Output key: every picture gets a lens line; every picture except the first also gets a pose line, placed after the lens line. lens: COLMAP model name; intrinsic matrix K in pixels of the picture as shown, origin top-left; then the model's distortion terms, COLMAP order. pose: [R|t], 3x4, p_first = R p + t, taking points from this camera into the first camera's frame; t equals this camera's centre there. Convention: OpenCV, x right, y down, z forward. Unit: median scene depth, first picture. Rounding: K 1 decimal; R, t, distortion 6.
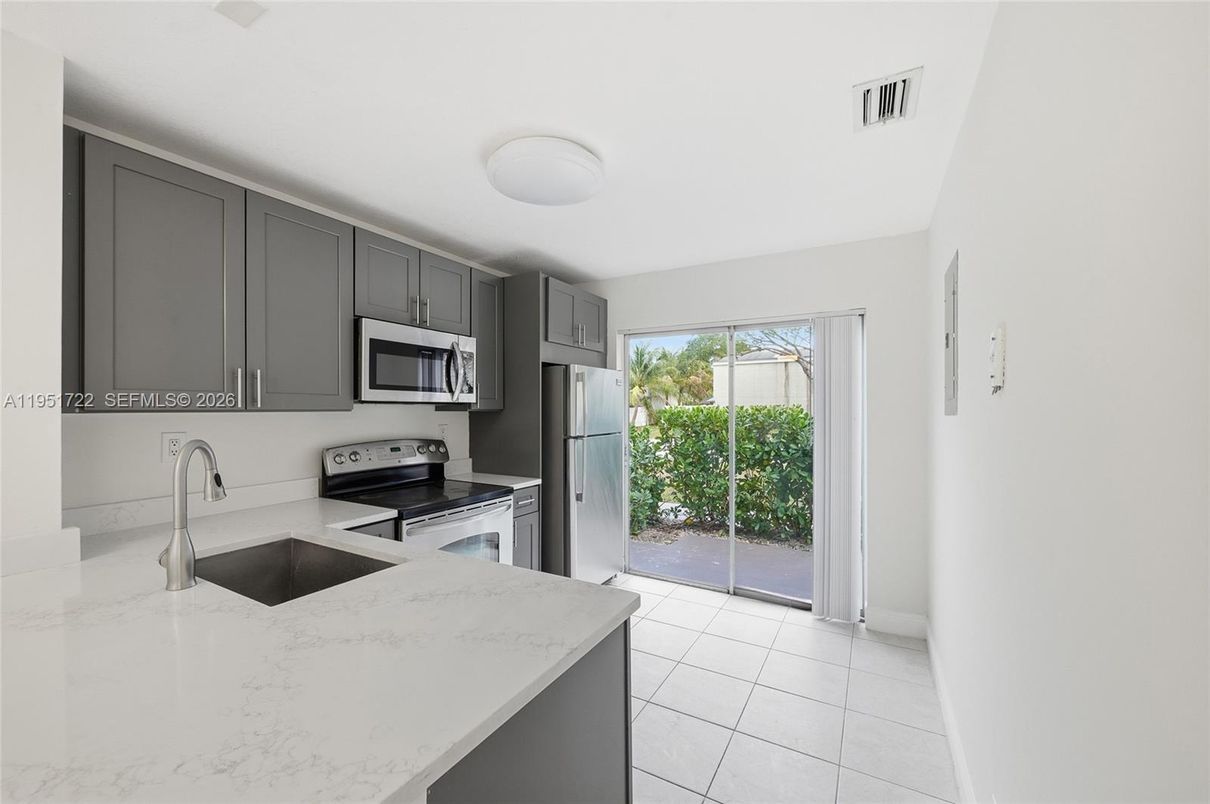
lens RADIAL K [[477.0, 0, 603.7], [0, 477.0, 408.9], [0, 0, 1]] dist [-0.001613, -0.000479]
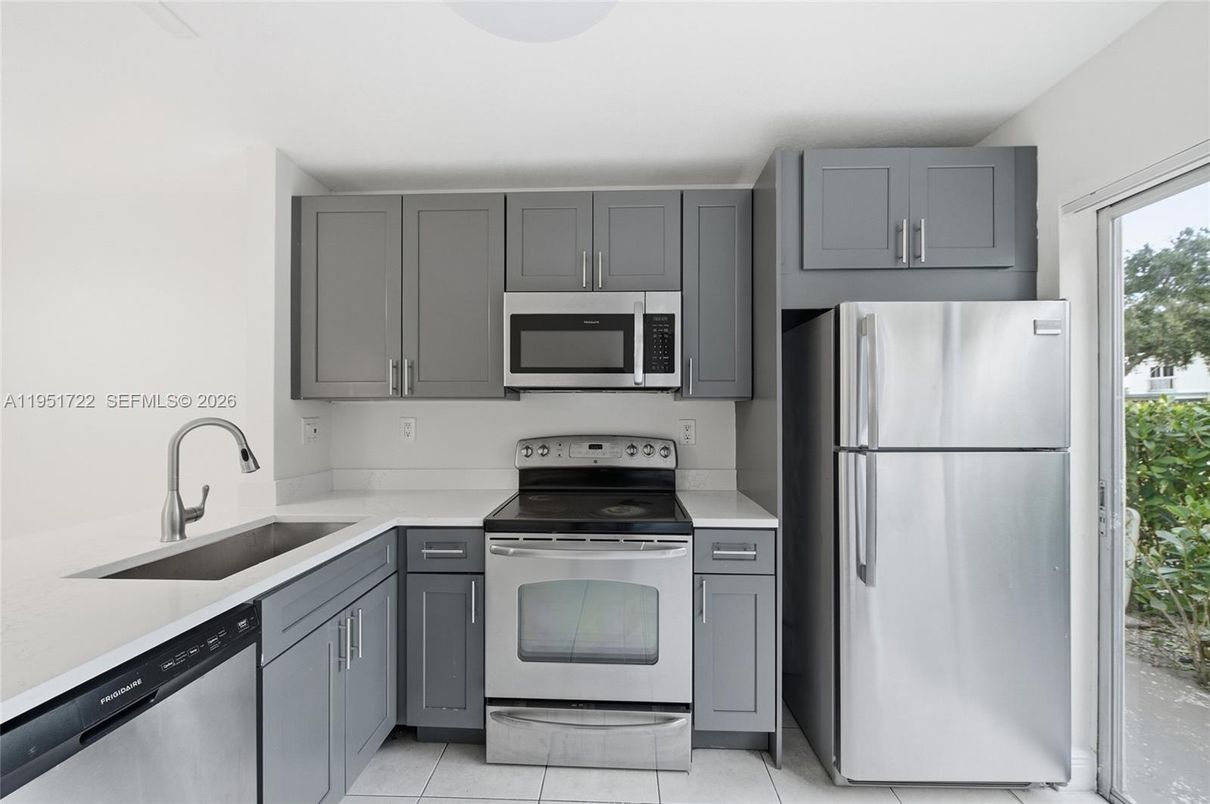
lens RADIAL K [[477.0, 0, 603.7], [0, 477.0, 408.9], [0, 0, 1]] dist [-0.001613, -0.000479]
pose [[0.461879, -0.004385, -0.886932, 0.259371], [-0.001058, 0.999984, -0.005495, 0.020736], [0.886942, 0.003477, 0.461867, 0.545759]]
